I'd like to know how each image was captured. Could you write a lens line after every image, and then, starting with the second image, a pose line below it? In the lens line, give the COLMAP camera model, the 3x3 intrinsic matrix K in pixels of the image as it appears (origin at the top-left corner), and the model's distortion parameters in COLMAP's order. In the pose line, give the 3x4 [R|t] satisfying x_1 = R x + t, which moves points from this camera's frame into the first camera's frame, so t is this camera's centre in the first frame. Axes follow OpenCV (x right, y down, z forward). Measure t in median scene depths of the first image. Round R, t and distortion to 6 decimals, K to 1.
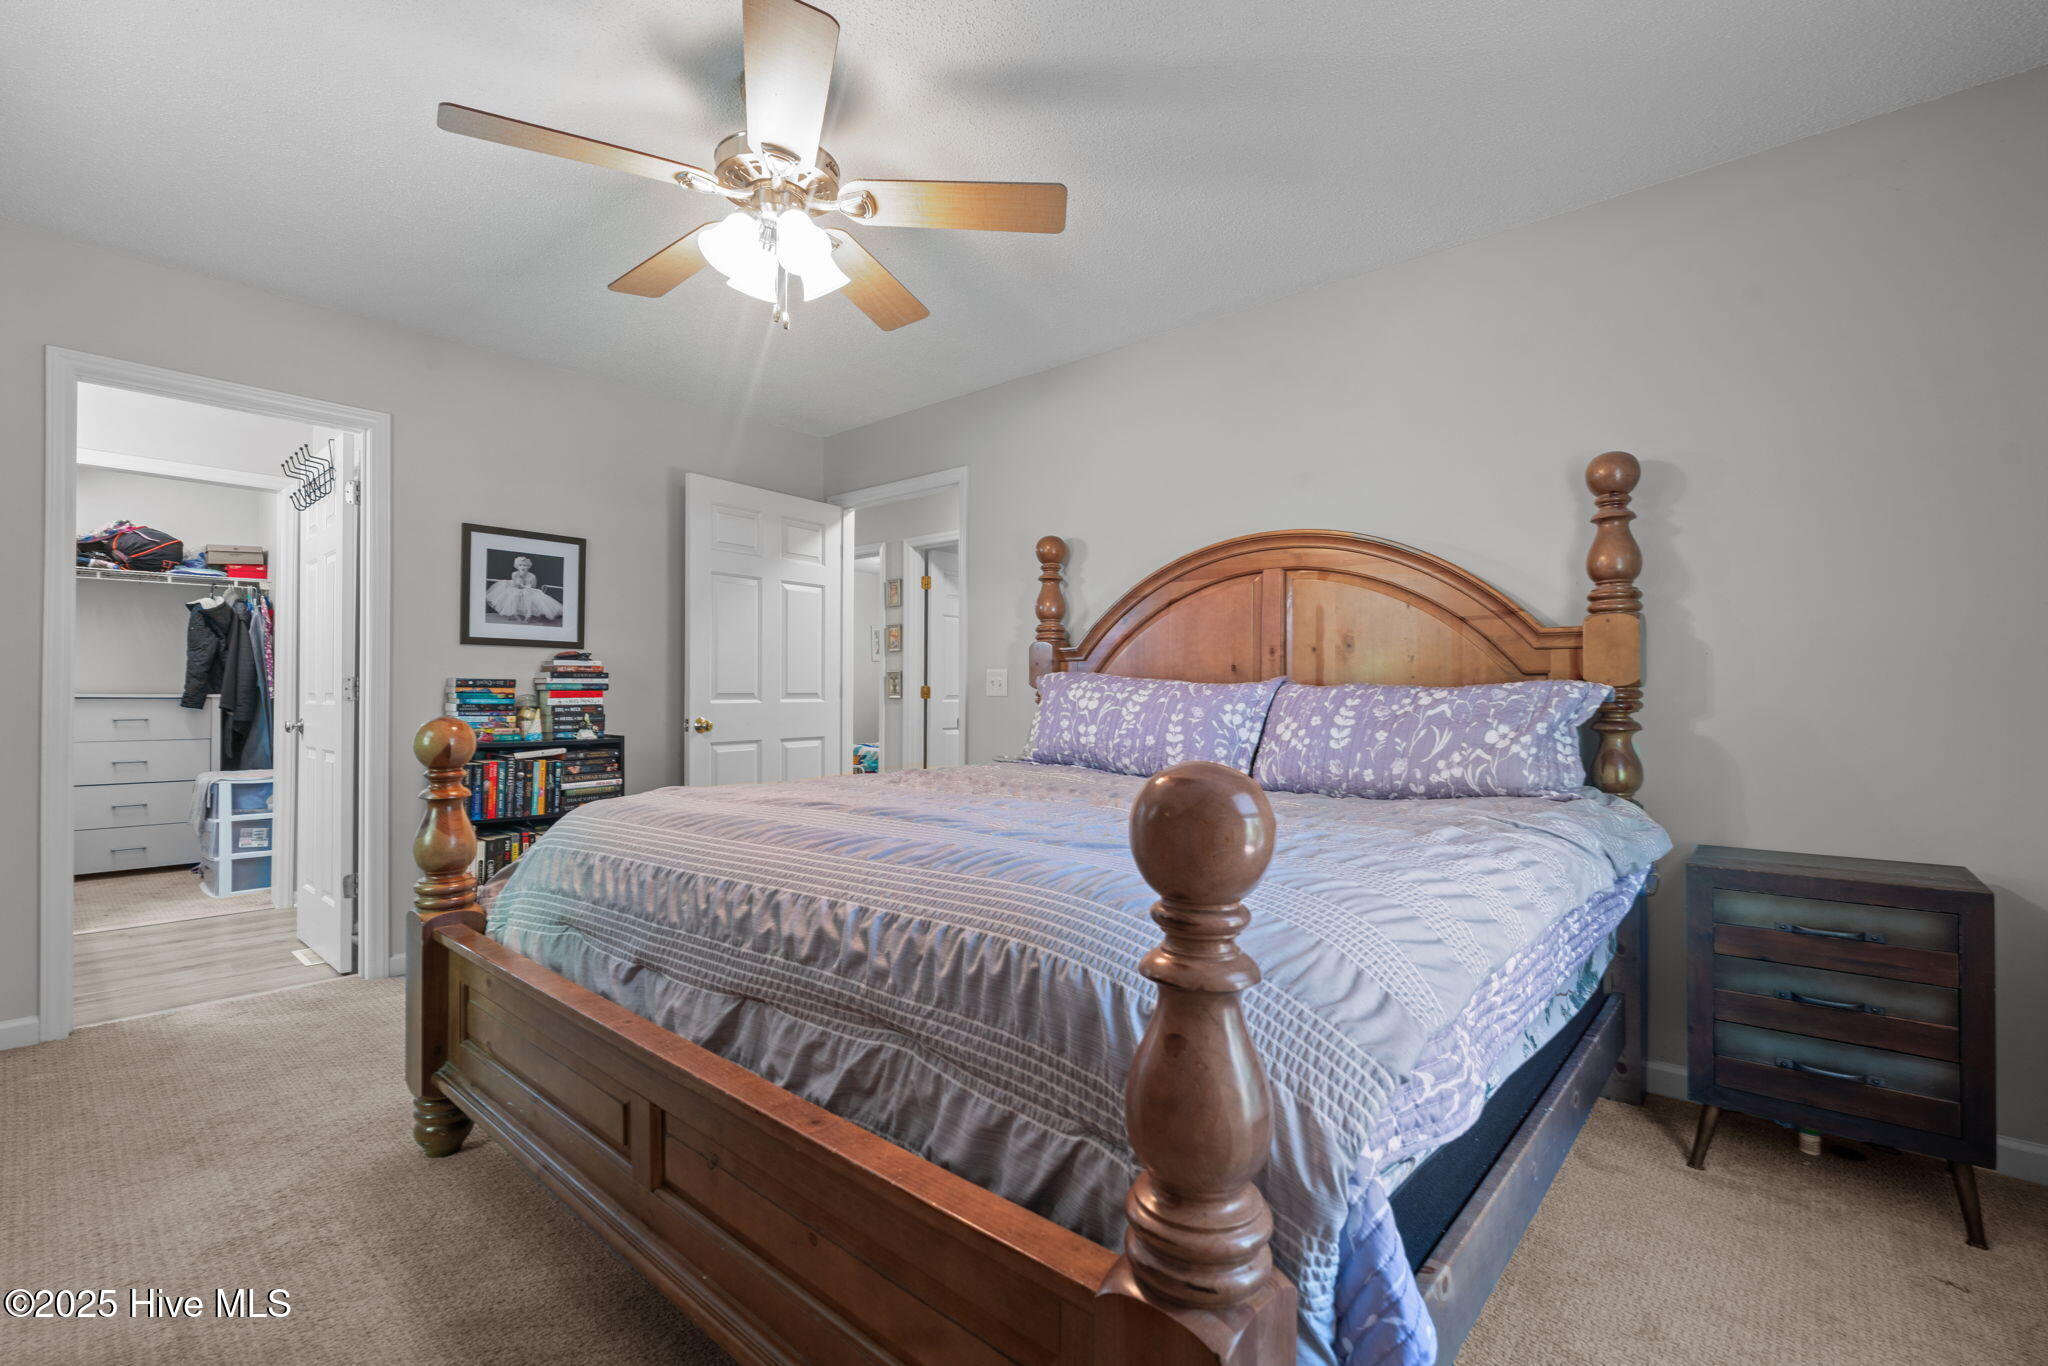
lens RADIAL K [[915.7, 0, 1001.3], [0, 915.7, 689.8], [0, 0, 1]] dist [-0.009305, -0.000141]
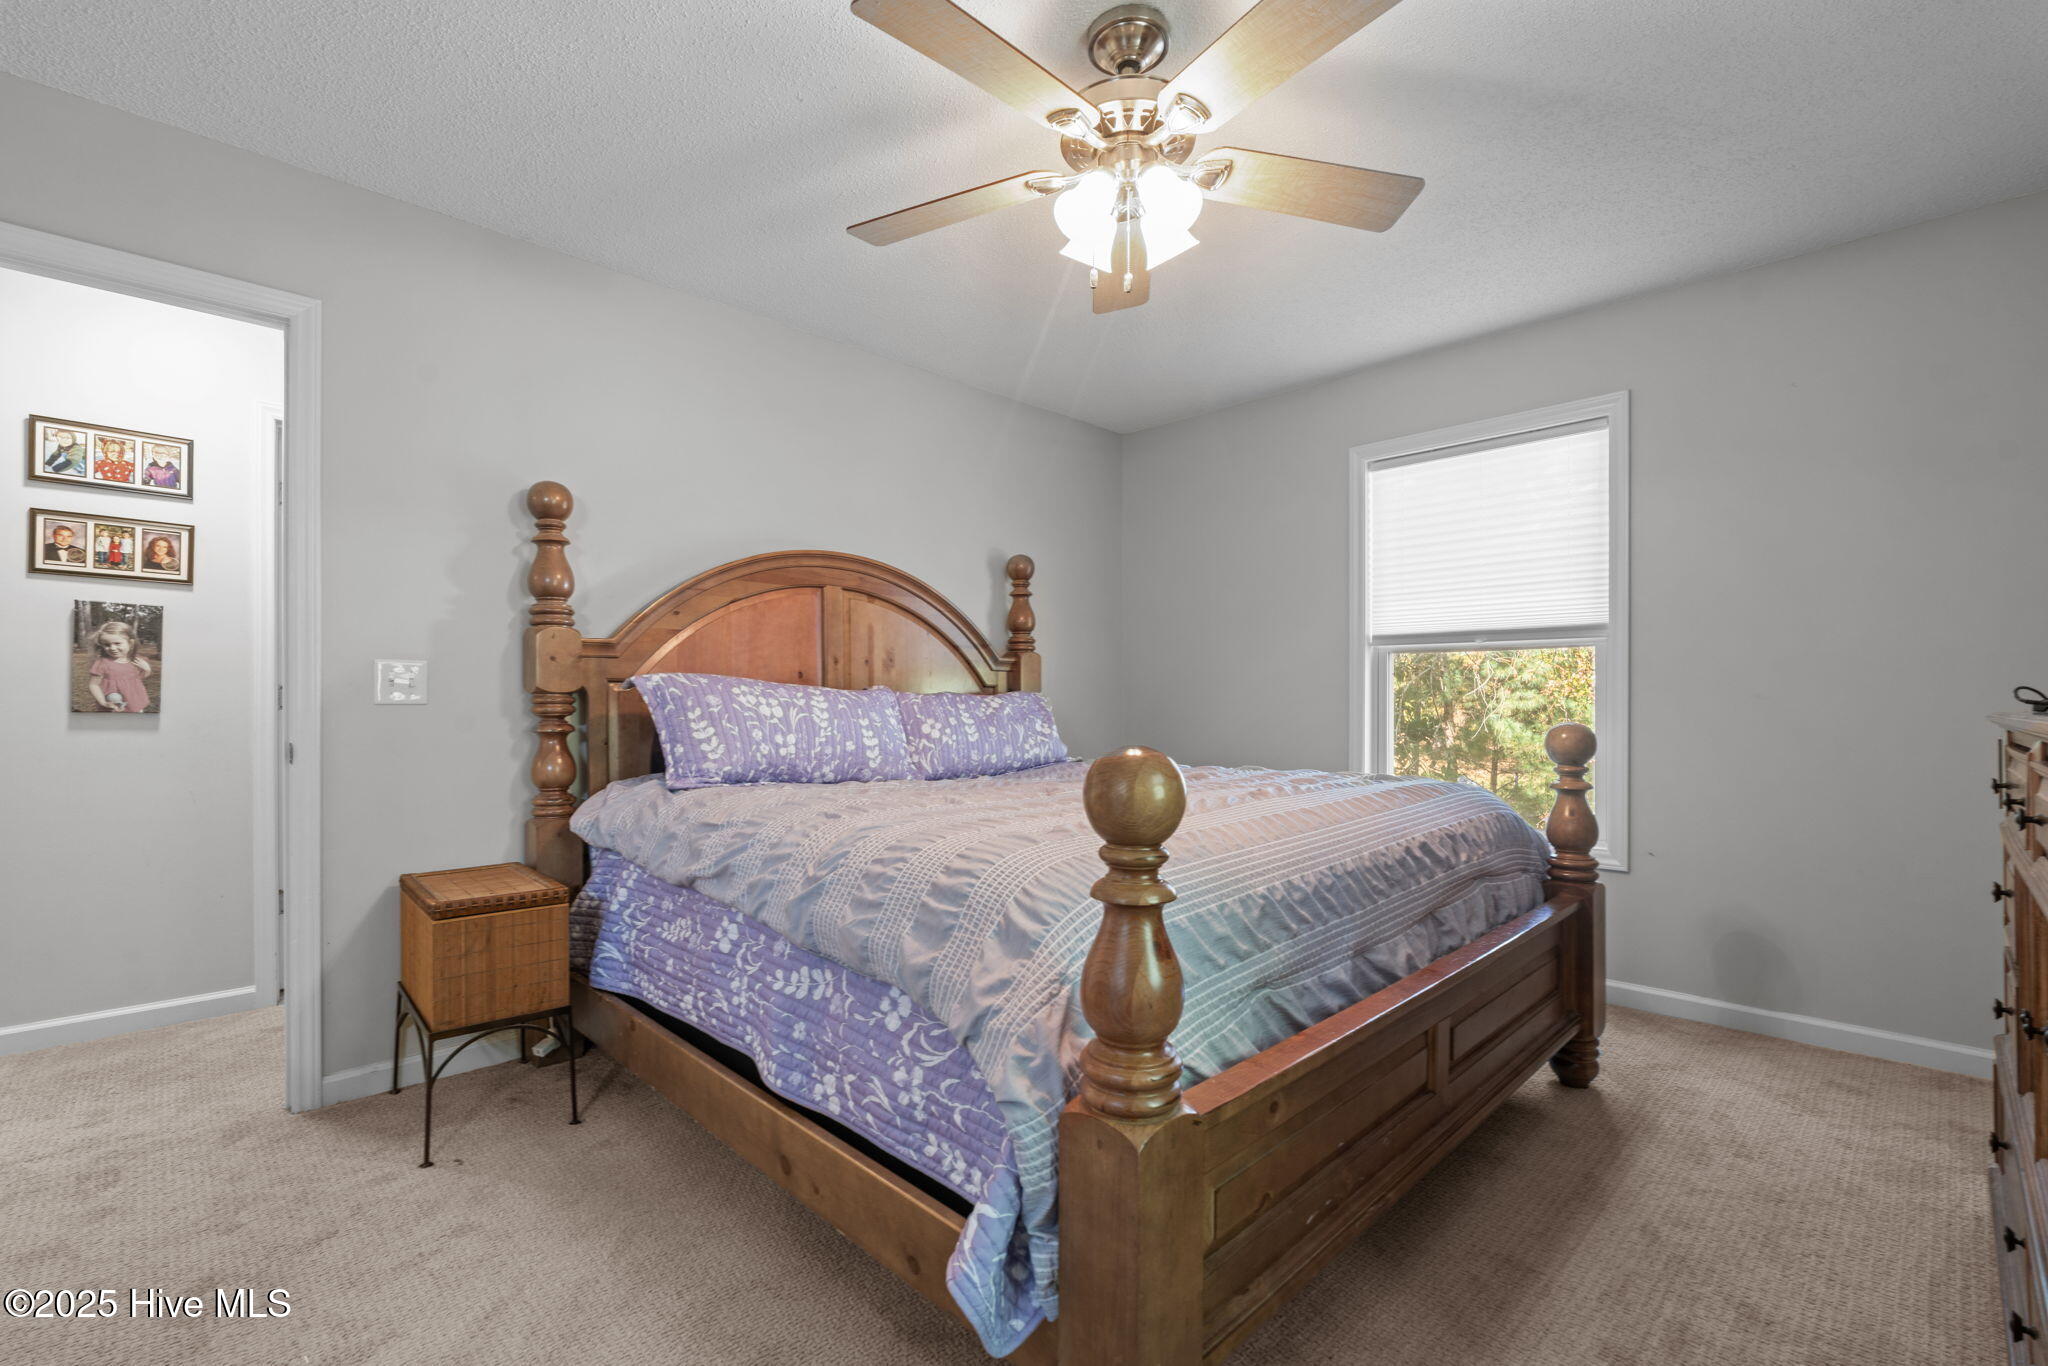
lens RADIAL K [[915.7, 0, 1001.3], [0, 915.7, 689.8], [0, 0, 1]] dist [-0.009305, -0.000141]
pose [[0.094954, 0.007219, 0.995455, -0.809292], [-0.006649, 0.999956, -0.006617, -0.001347], [-0.995459, -0.005991, 0.094998, 0.717613]]
